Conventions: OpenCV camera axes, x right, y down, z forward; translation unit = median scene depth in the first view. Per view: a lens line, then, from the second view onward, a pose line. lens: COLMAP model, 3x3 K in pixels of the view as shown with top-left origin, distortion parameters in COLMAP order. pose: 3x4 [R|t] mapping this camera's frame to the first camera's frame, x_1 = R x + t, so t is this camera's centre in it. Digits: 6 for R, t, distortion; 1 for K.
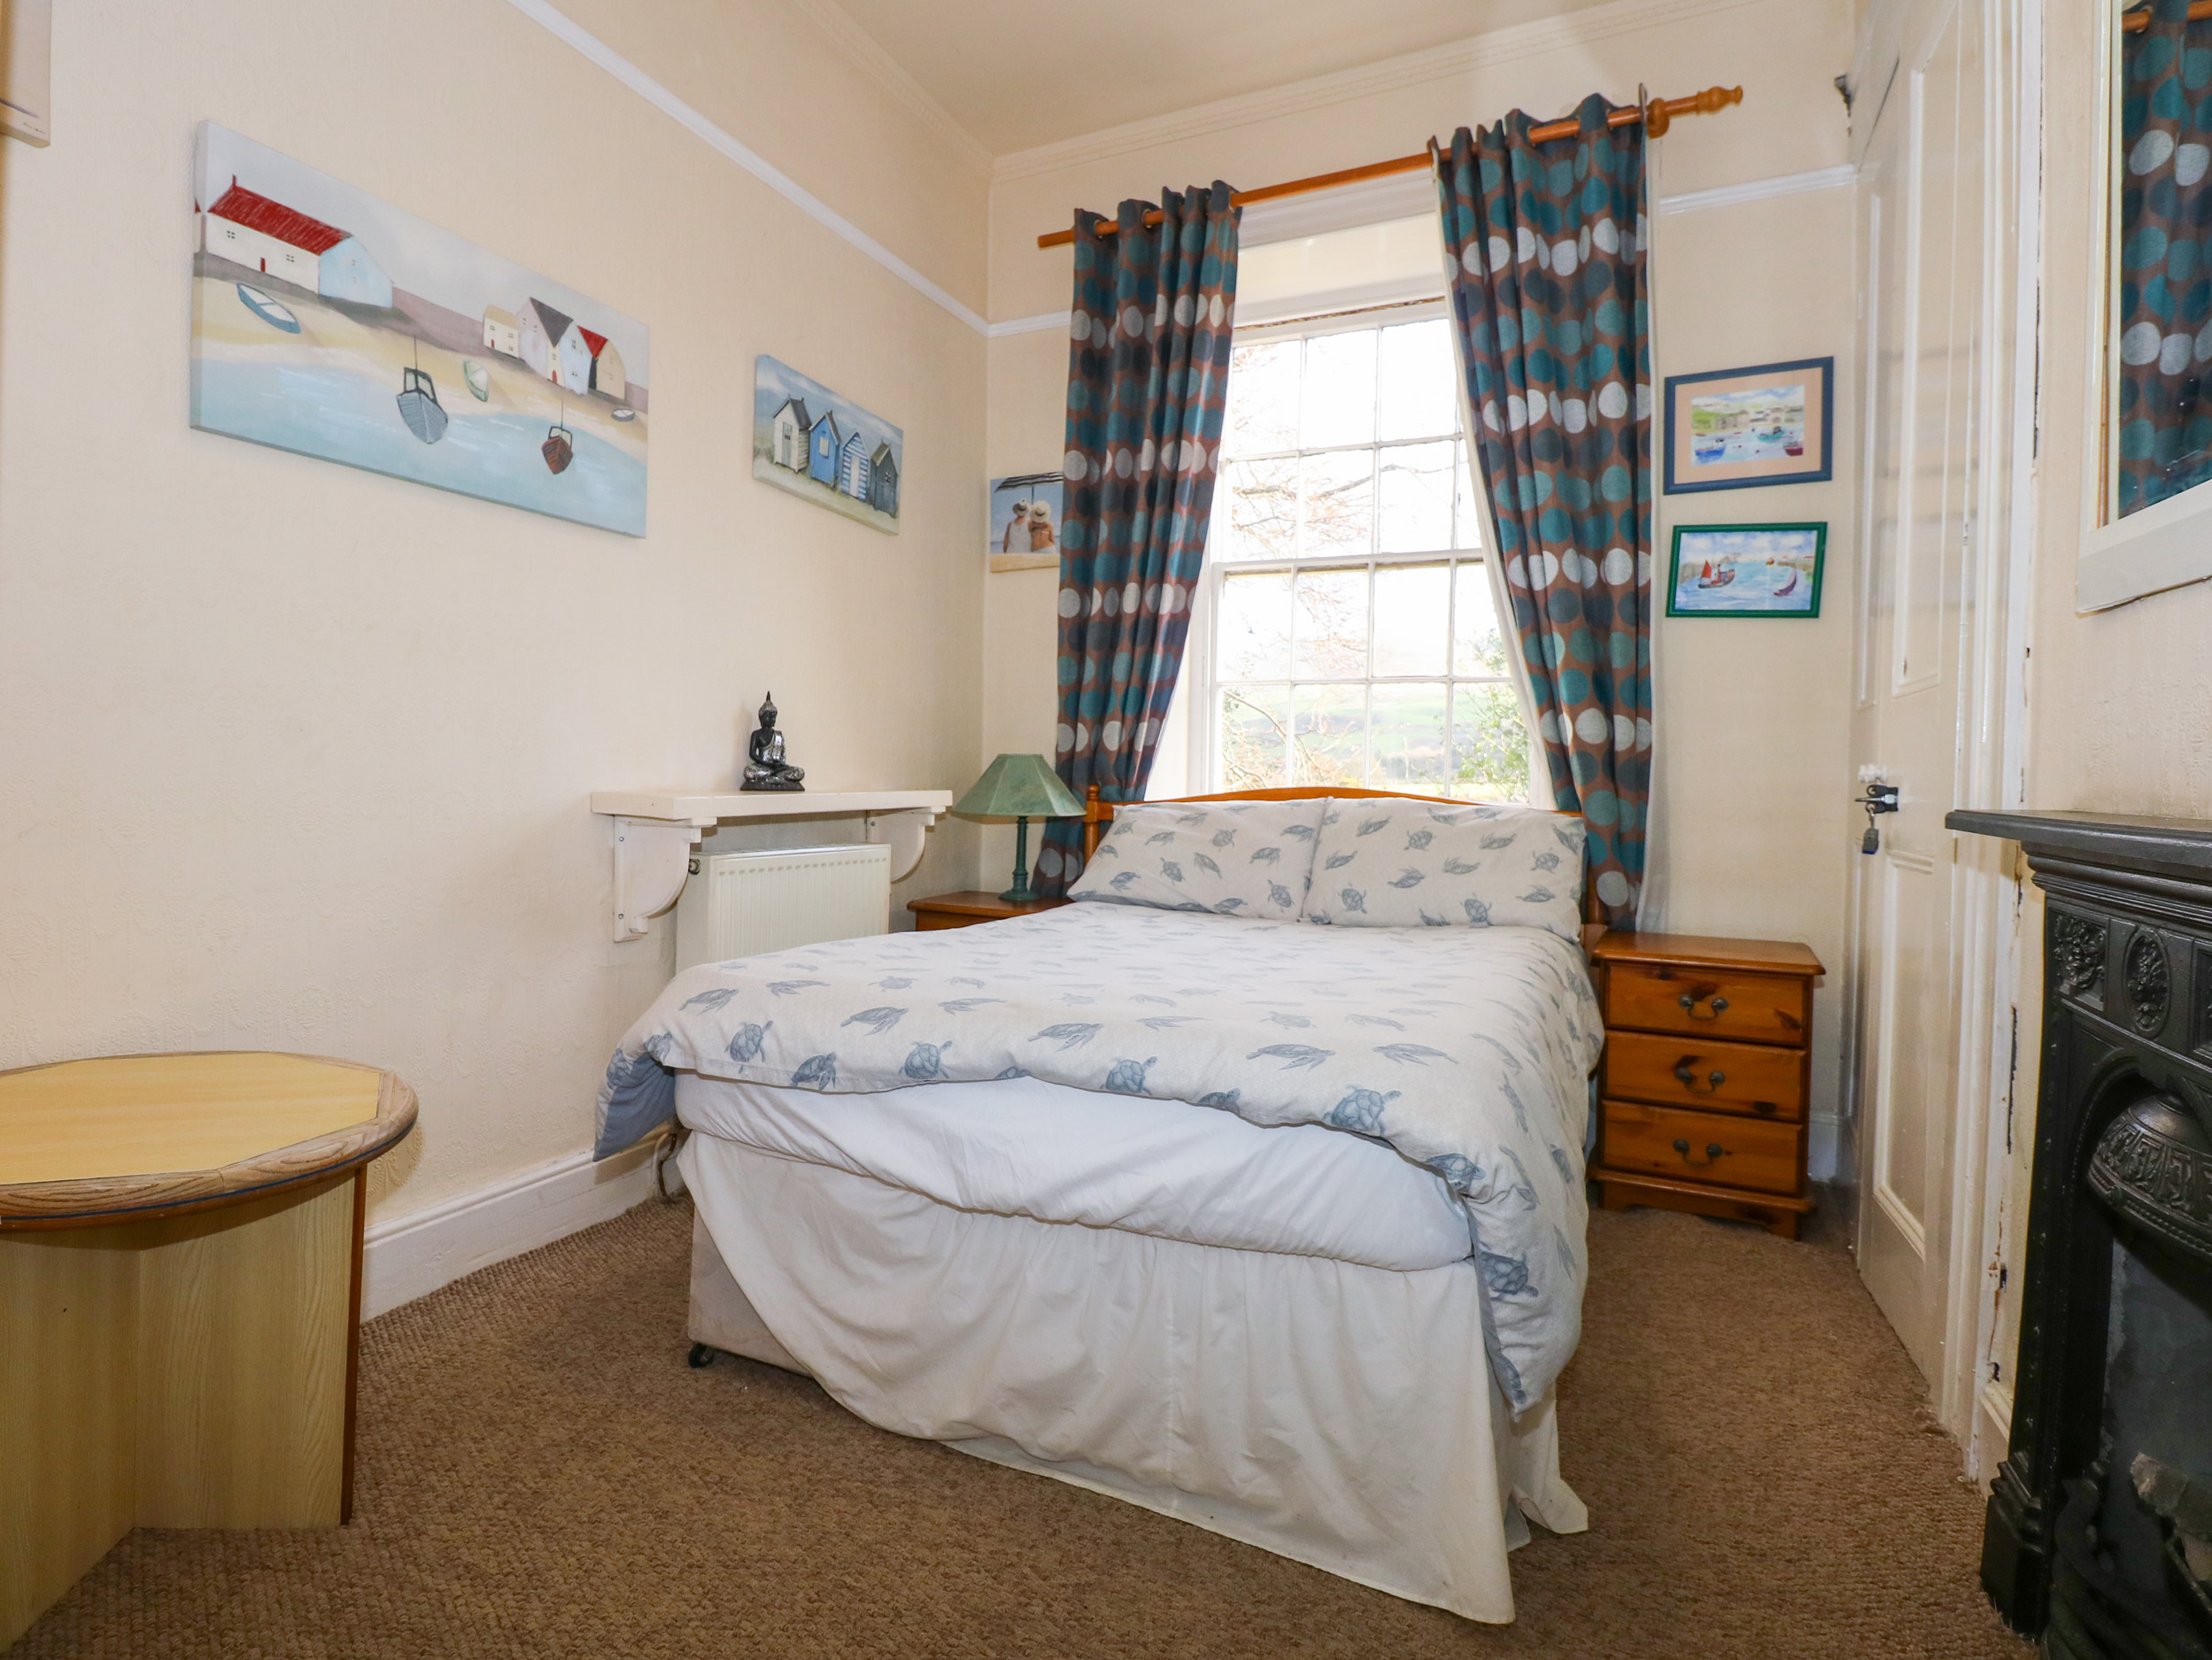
lens RADIAL K [[1185.2, 0, 1045.2], [0, 1185.2, 793.5], [0, 0, 1]] dist [0.002463, -0.015036]
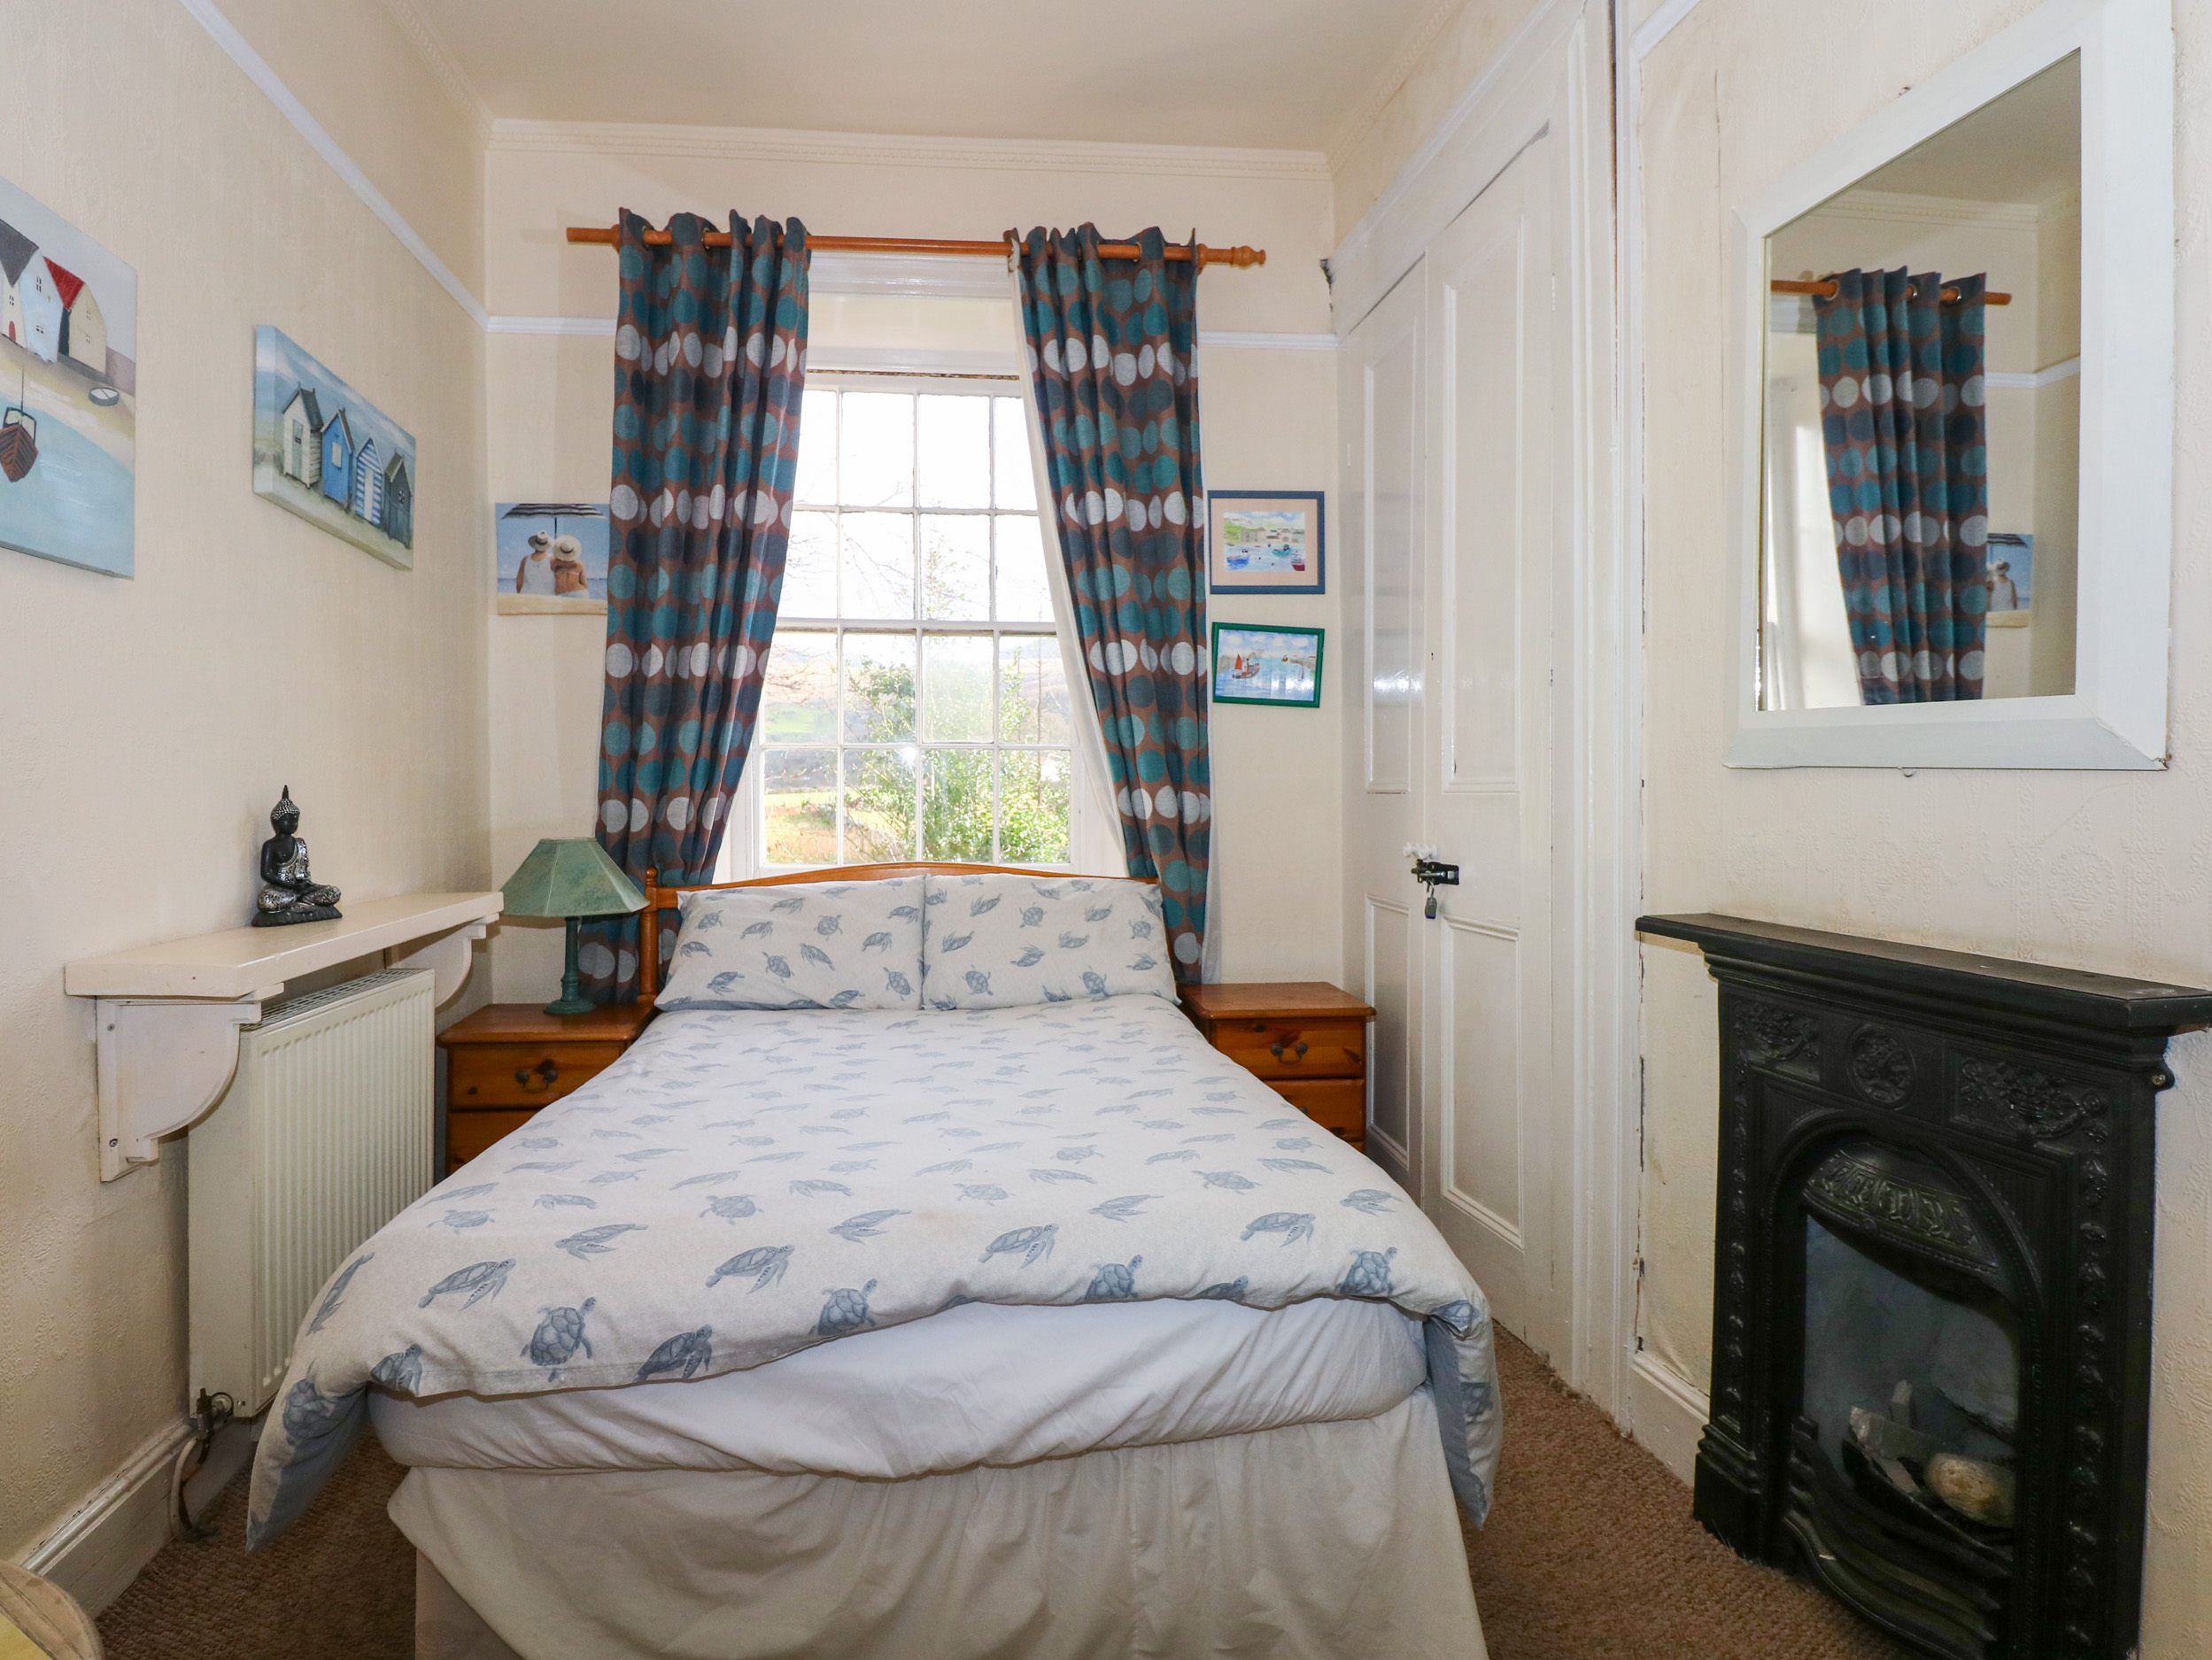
lens RADIAL K [[1185.2, 0, 1045.2], [0, 1185.2, 793.5], [0, 0, 1]] dist [0.002463, -0.015036]
pose [[0.845985, -0.021996, 0.532752, -0.219173], [0.027272, 0.999626, -0.002034, -0.065158], [-0.532508, 0.016250, 0.846269, 0.128687]]
